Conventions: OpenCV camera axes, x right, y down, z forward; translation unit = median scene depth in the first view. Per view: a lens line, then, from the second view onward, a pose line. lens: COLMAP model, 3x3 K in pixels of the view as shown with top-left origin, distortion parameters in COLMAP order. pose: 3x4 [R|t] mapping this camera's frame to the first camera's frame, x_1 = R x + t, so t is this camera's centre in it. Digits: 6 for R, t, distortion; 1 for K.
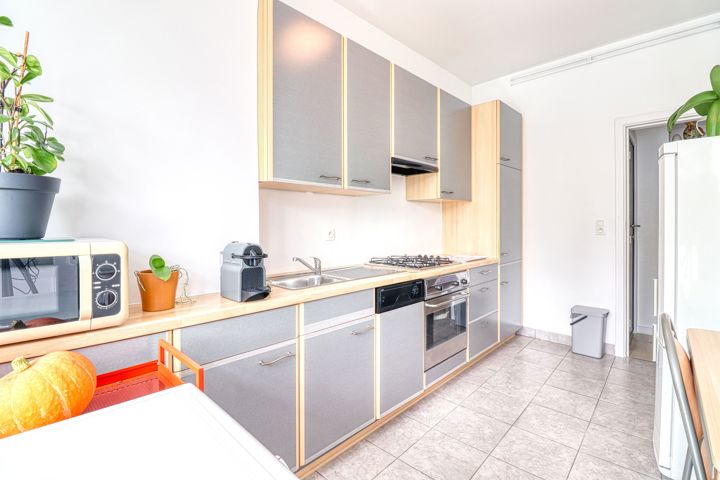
lens RADIAL K [[331.8, 0, 362.9], [0, 331.8, 227.1], [0, 0, 1]] dist [0.001510, -0.012090]
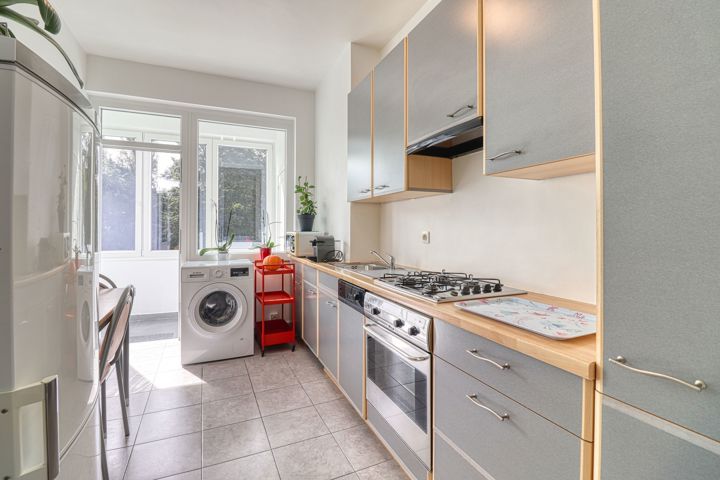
lens RADIAL K [[331.8, 0, 362.9], [0, 331.8, 227.1], [0, 0, 1]] dist [0.001510, -0.012090]
pose [[-0.368714, -0.003163, -0.929538, 1.005625], [-0.006313, 0.999980, -0.000898, -0.008209], [0.929521, 0.005537, -0.368726, 1.330234]]
